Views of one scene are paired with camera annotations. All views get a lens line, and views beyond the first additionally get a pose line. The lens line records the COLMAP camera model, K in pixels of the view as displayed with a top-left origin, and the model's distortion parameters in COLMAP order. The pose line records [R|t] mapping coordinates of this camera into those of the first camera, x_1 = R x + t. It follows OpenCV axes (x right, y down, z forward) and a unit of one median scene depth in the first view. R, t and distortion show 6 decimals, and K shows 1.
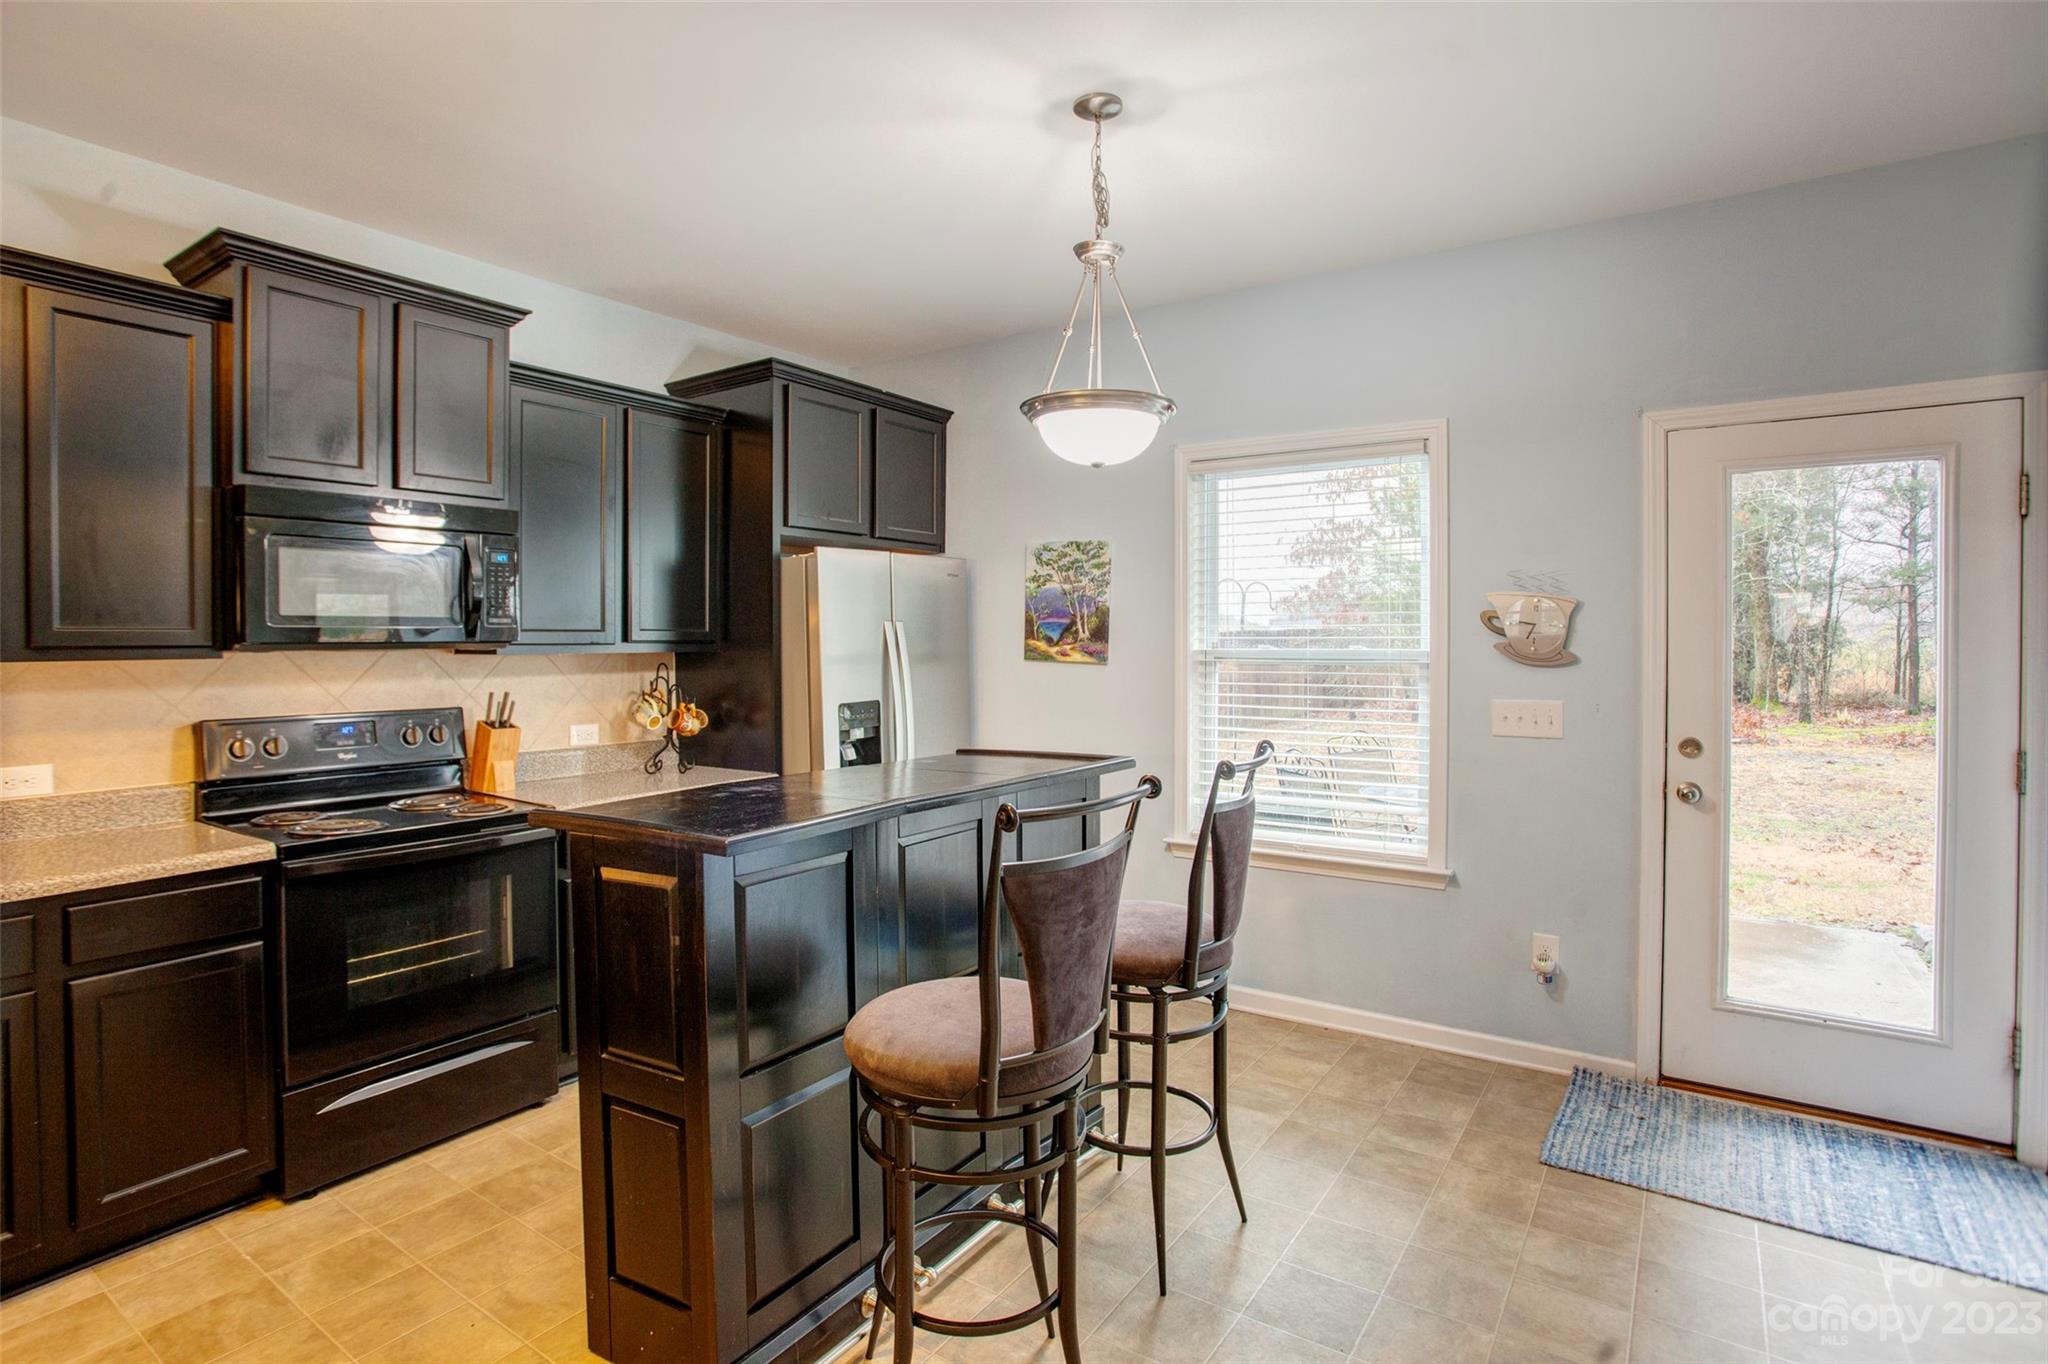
lens RADIAL K [[1043.7, 0, 973.5], [0, 1043.7, 654.5], [0, 0, 1]] dist [-0.058684, 0.018125]
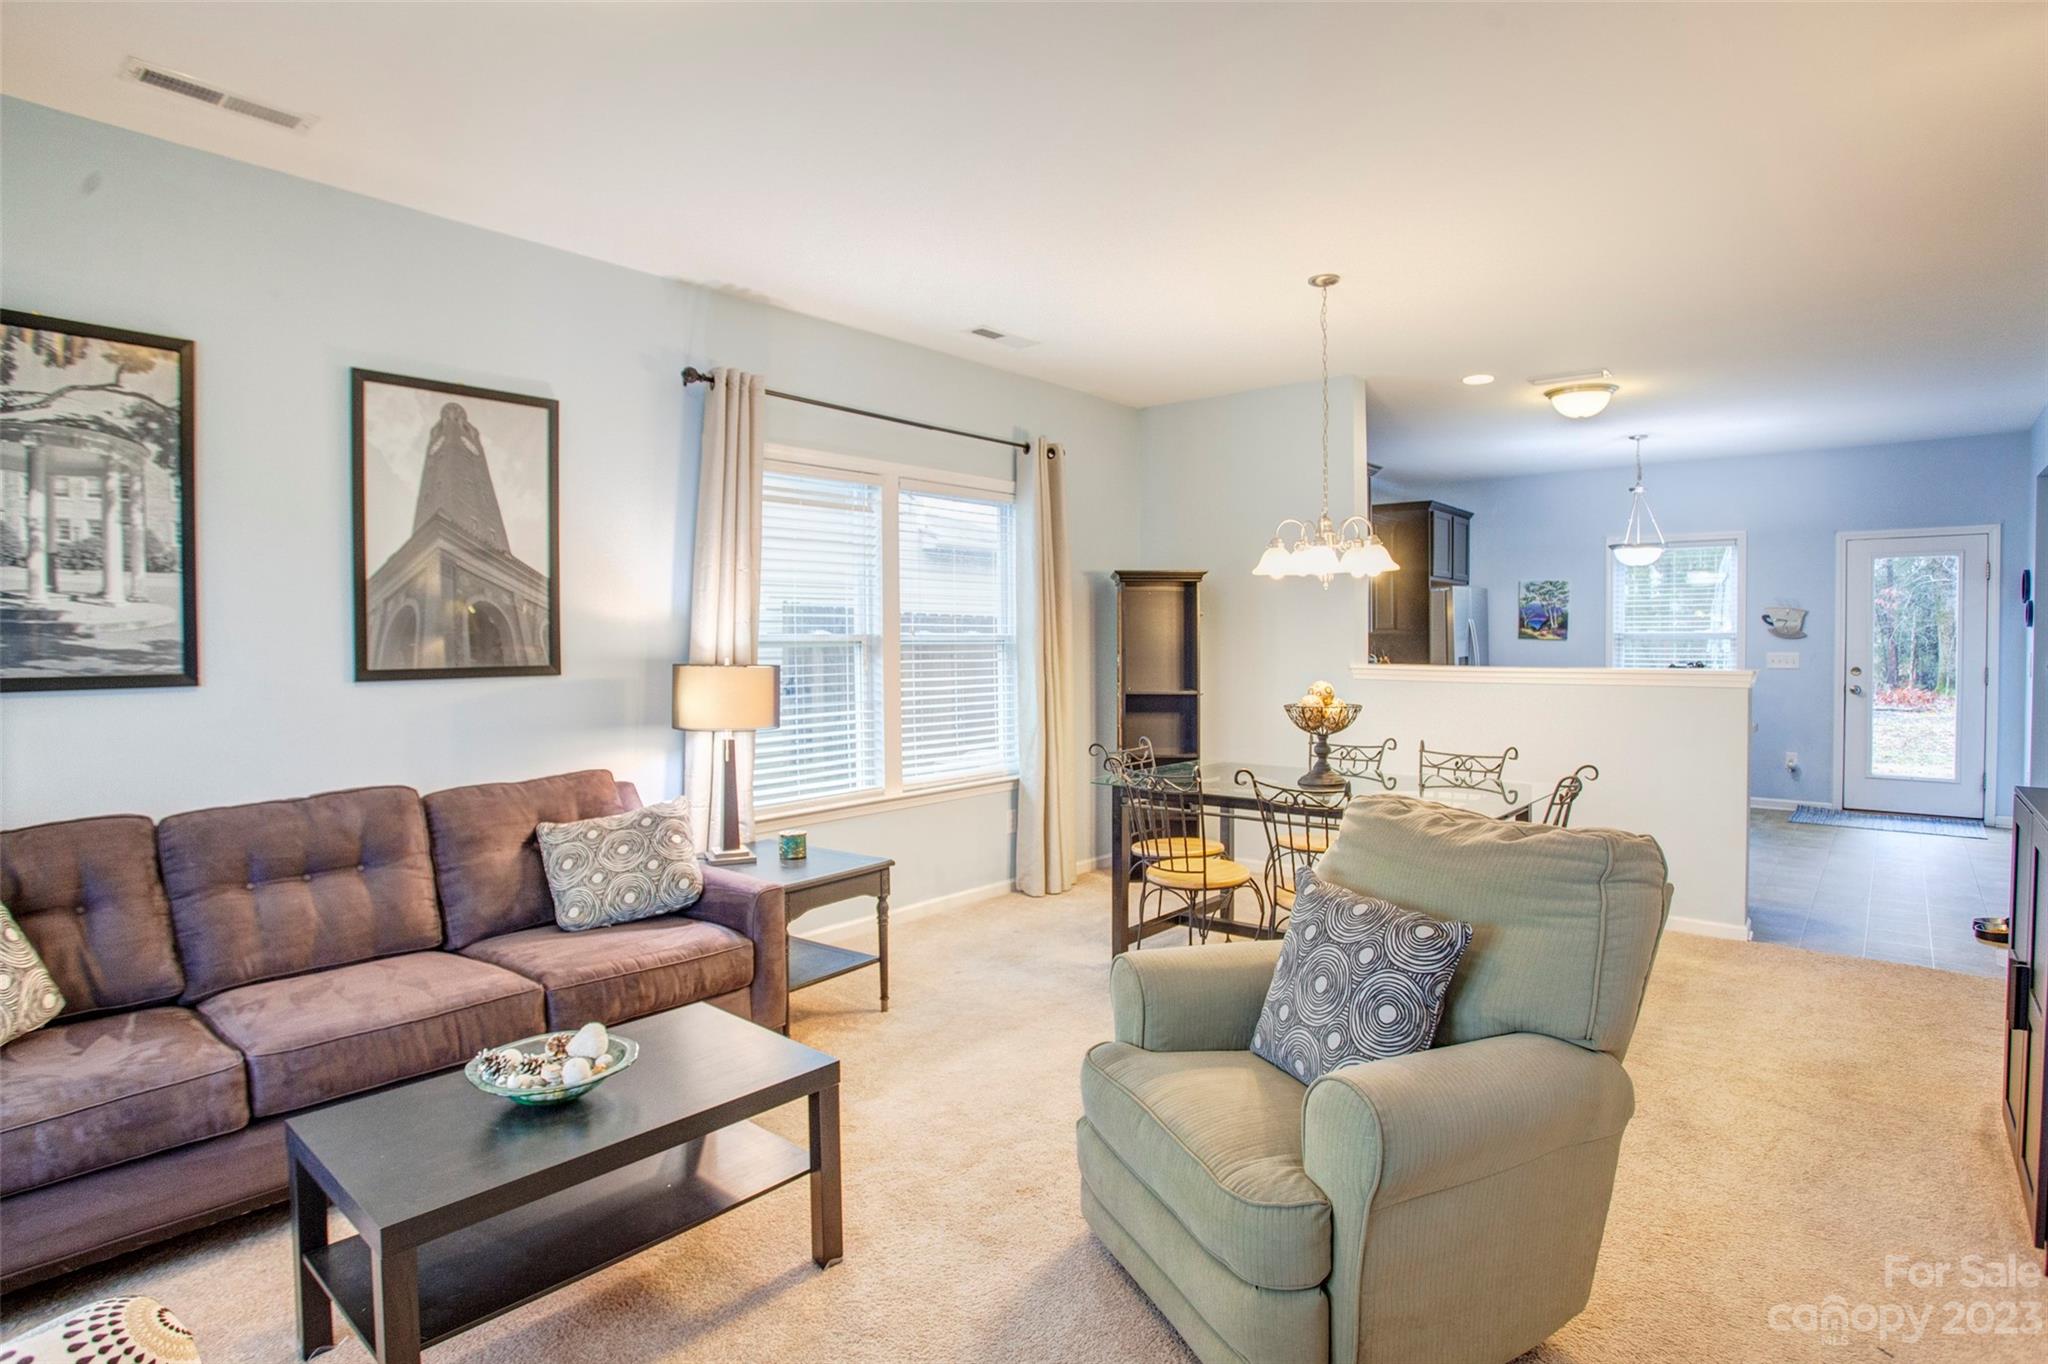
lens RADIAL K [[1043.7, 0, 1035.5], [0, 1043.7, 660.9], [0, 0, 1]] dist [-0.058684, 0.018125]
pose [[0.996479, 0.001908, -0.083826, -0.827380], [-0.001265, 0.999969, 0.007725, 0.039720], [0.083838, -0.007592, 0.996450, -1.243277]]
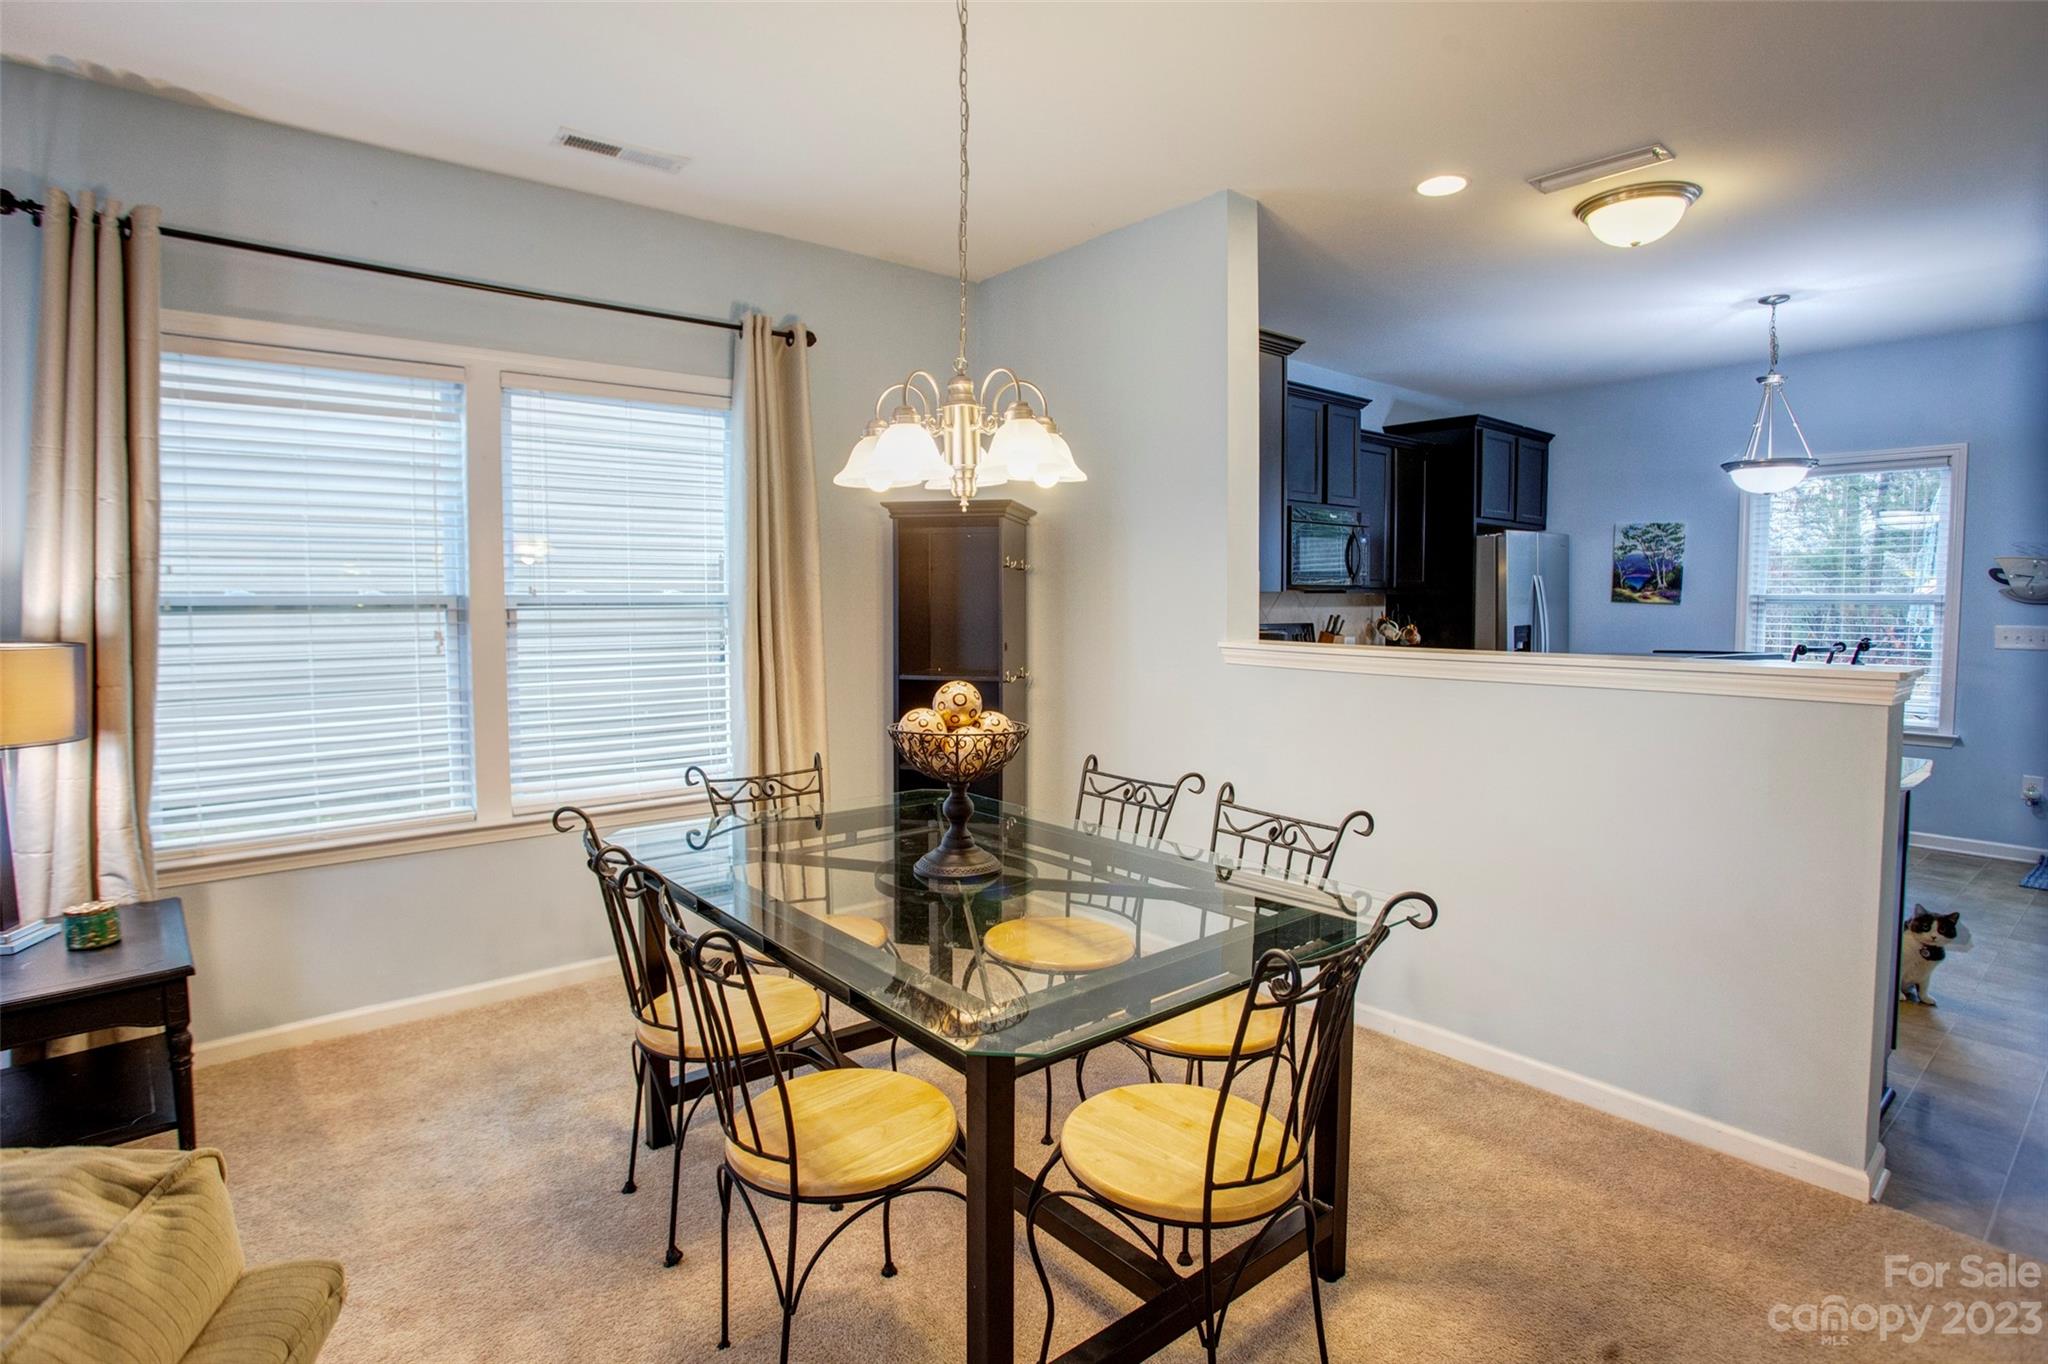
lens RADIAL K [[1043.7, 0, 965.5], [0, 1043.7, 656.5], [0, 0, 1]] dist [-0.058684, 0.018125]
pose [[0.960897, 0.018990, -0.276255, -0.500681], [-0.007013, 0.998995, 0.044278, 0.029131], [0.276818, -0.040609, 0.960064, -0.773165]]
